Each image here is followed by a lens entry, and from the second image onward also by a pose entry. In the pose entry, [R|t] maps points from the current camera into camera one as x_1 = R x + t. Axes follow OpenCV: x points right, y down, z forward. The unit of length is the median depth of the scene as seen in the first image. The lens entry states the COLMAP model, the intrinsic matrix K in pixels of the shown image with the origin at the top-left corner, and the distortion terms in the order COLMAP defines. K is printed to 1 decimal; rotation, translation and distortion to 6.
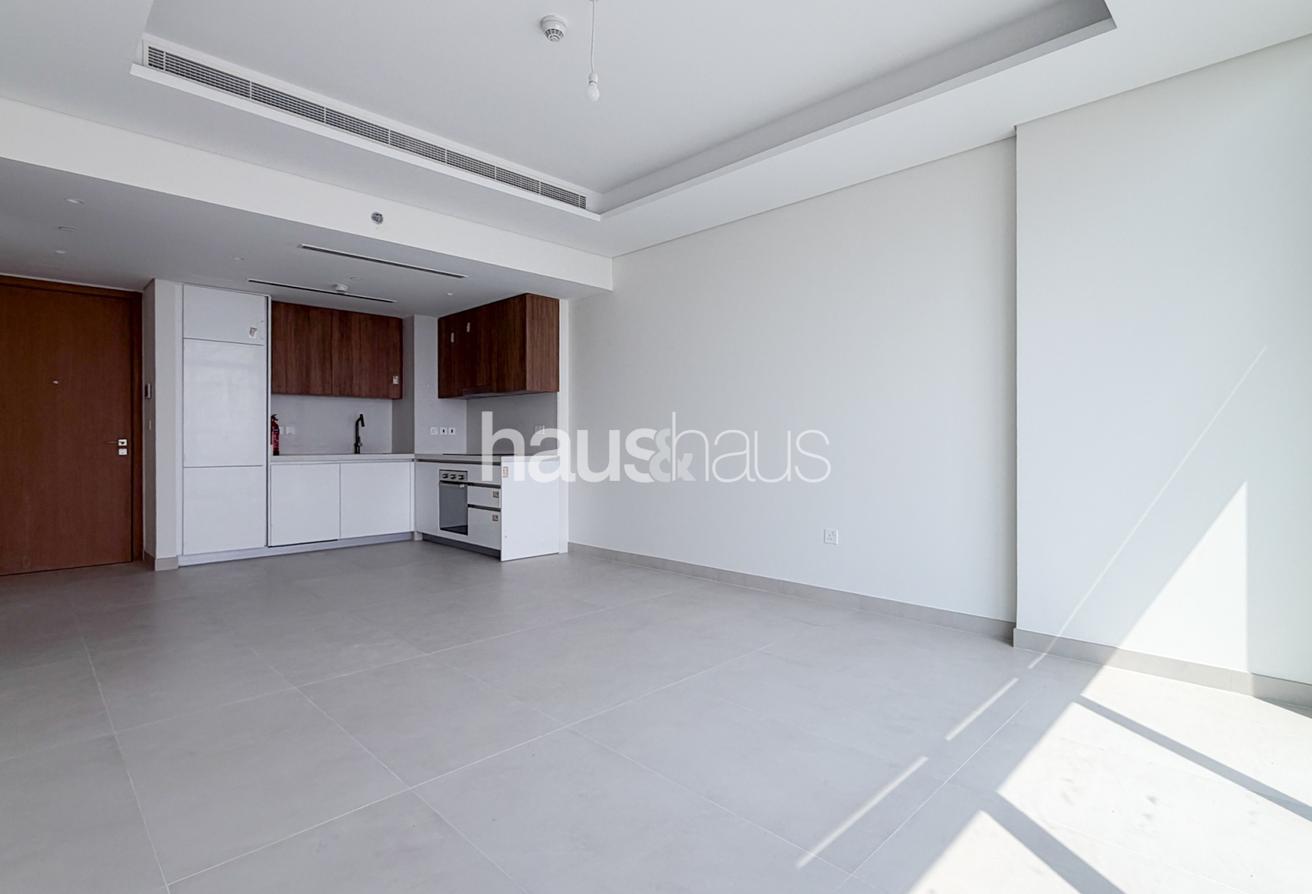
lens RADIAL K [[641.3, 0, 715.1], [0, 641.3, 448.9], [0, 0, 1]] dist [-0.001929, -0.001371]
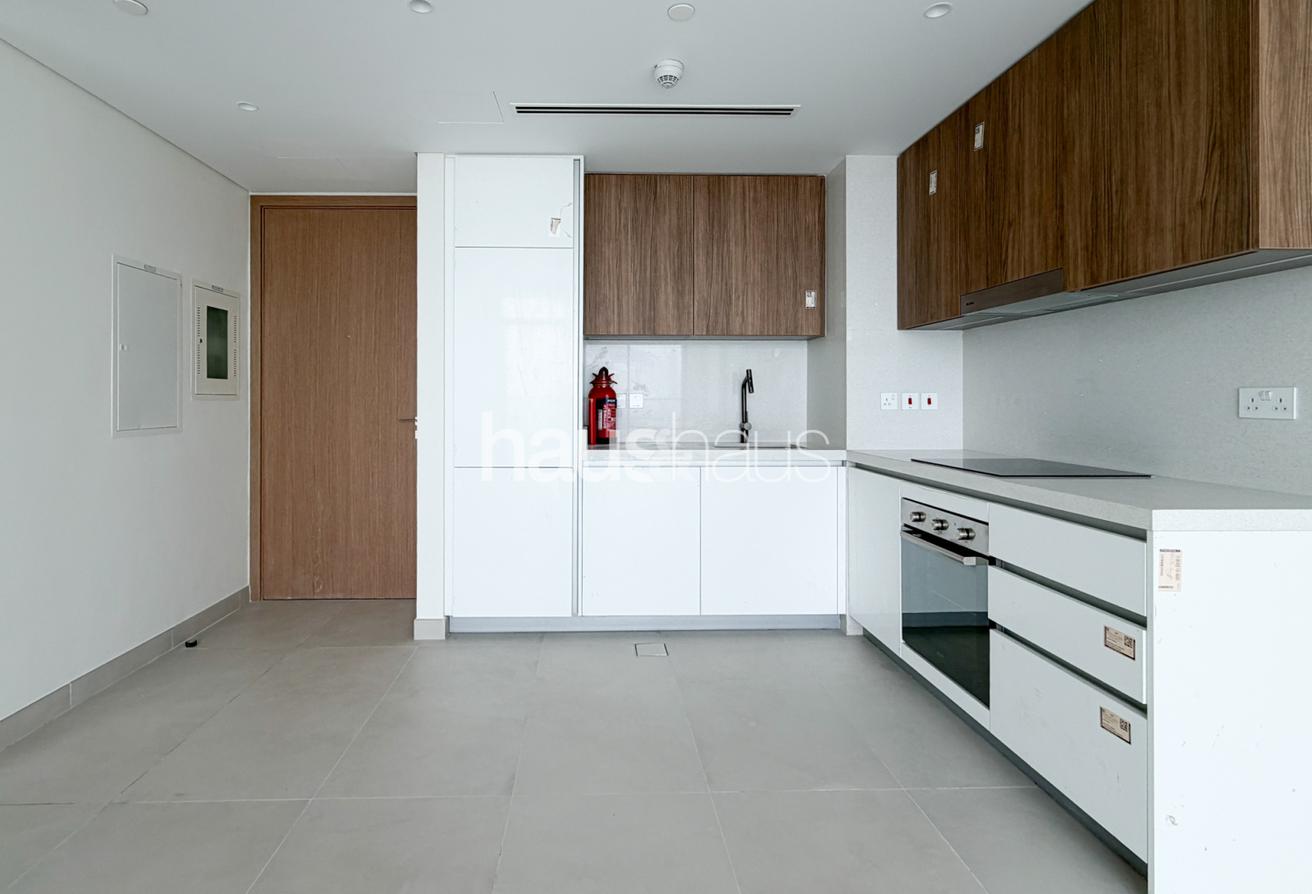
lens RADIAL K [[641.3, 0, 582.5], [0, 641.3, 388.6], [0, 0, 1]] dist [-0.001929, -0.001371]
pose [[0.655927, -0.011657, -0.754734, -0.277929], [-0.012712, 0.999568, -0.026487, -0.026524], [0.754717, 0.026968, 0.655496, 0.628734]]
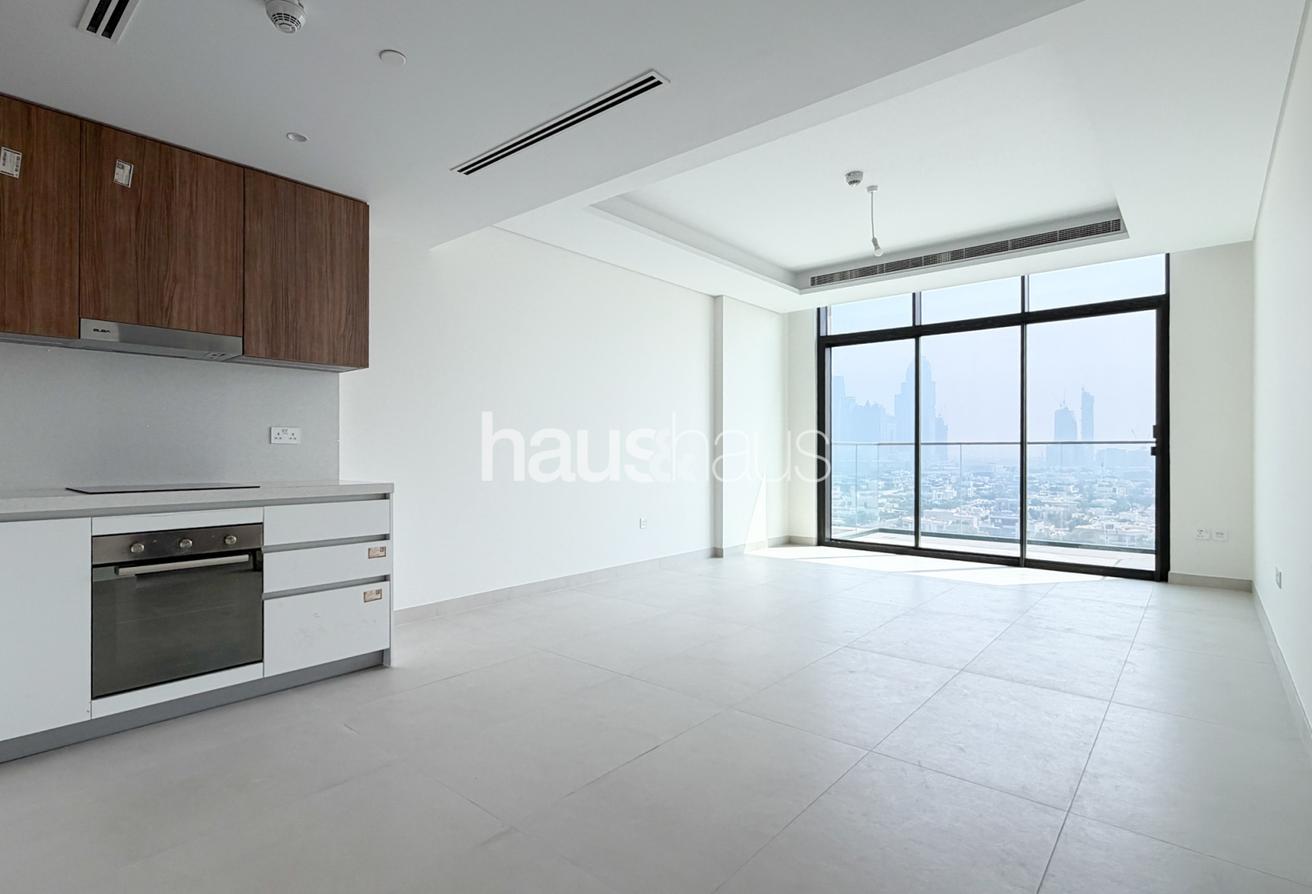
lens RADIAL K [[641.3, 0, 660.0], [0, 641.3, 452.3], [0, 0, 1]] dist [-0.001929, -0.001371]
pose [[-0.045424, 0.000522, 0.998968, -0.887539], [0.012515, 0.999922, 0.000046, -0.012677], [-0.998889, 0.012505, -0.045427, 0.759478]]
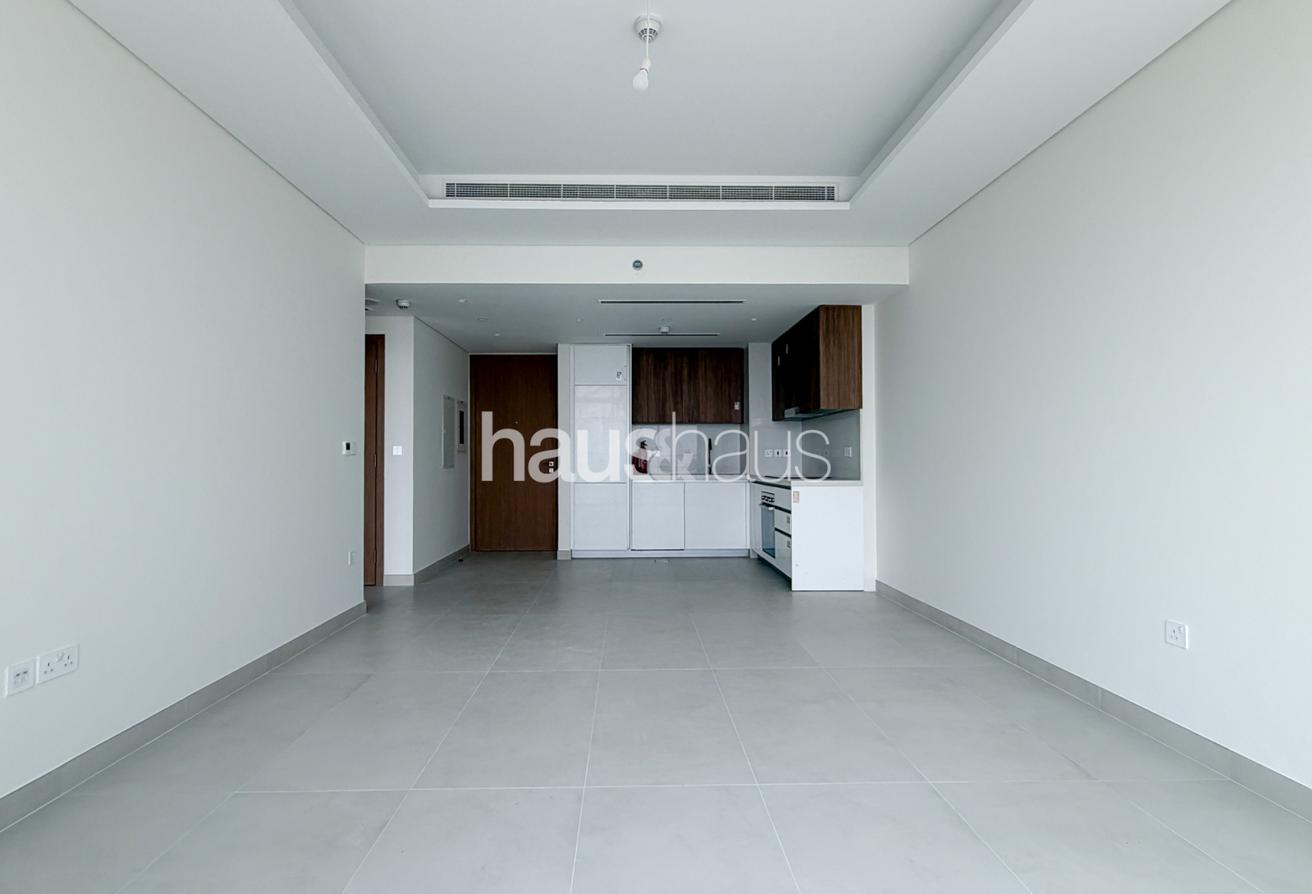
lens RADIAL K [[641.3, 0, 644.3], [0, 641.3, 451.1], [0, 0, 1]] dist [-0.001929, -0.001371]
pose [[0.682681, -0.008491, -0.730667, 0.207904], [-0.008215, 0.999780, -0.019293, -0.011342], [0.730670, 0.019173, 0.682461, 0.181643]]
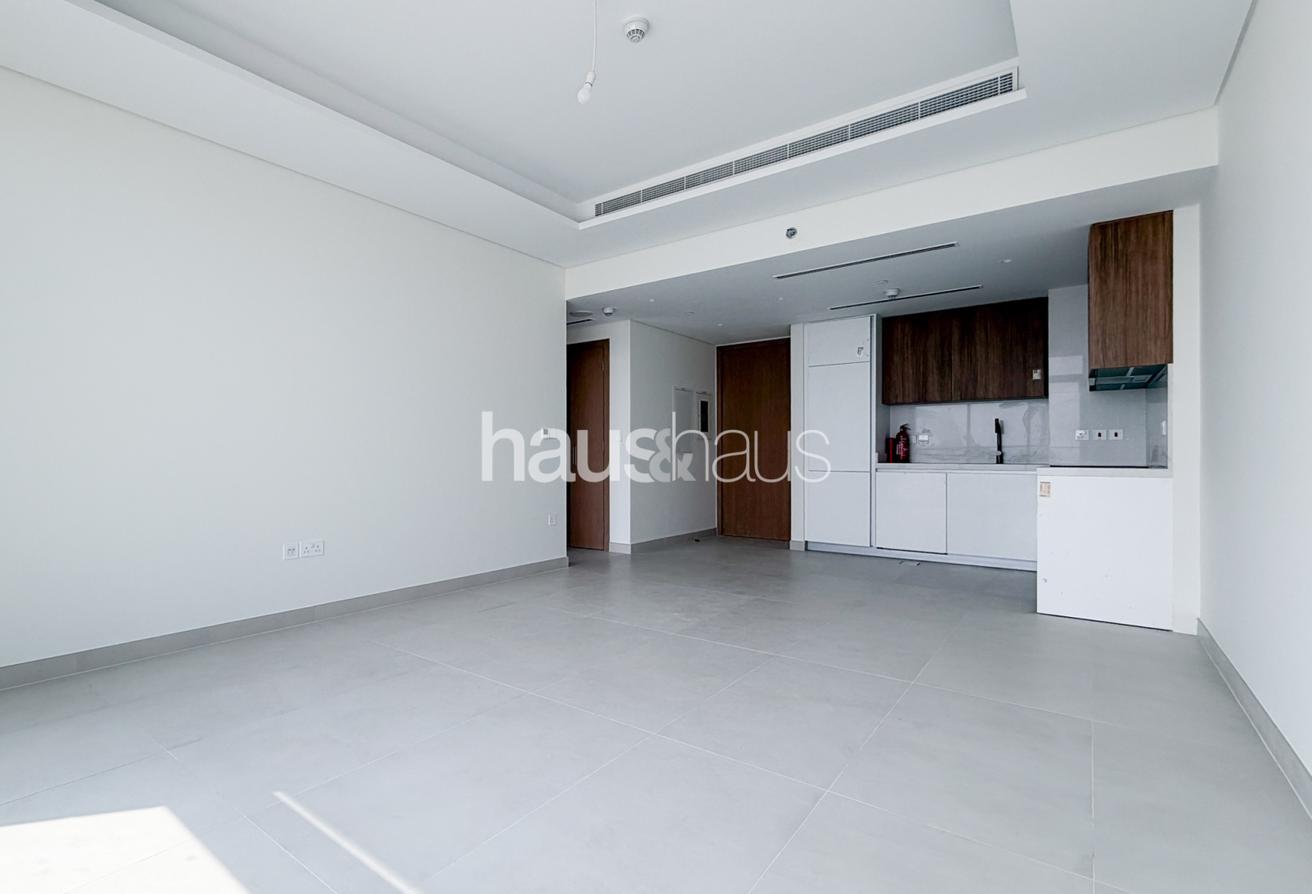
lens RADIAL K [[641.3, 0, 538.0], [0, 641.3, 464.6], [0, 0, 1]] dist [-0.001929, -0.001371]
pose [[0.001749, 0.014195, -0.999898, 0.373624], [-0.014340, 0.999797, 0.014168, 0.006085], [0.999896, 0.014313, 0.001952, 0.420772]]
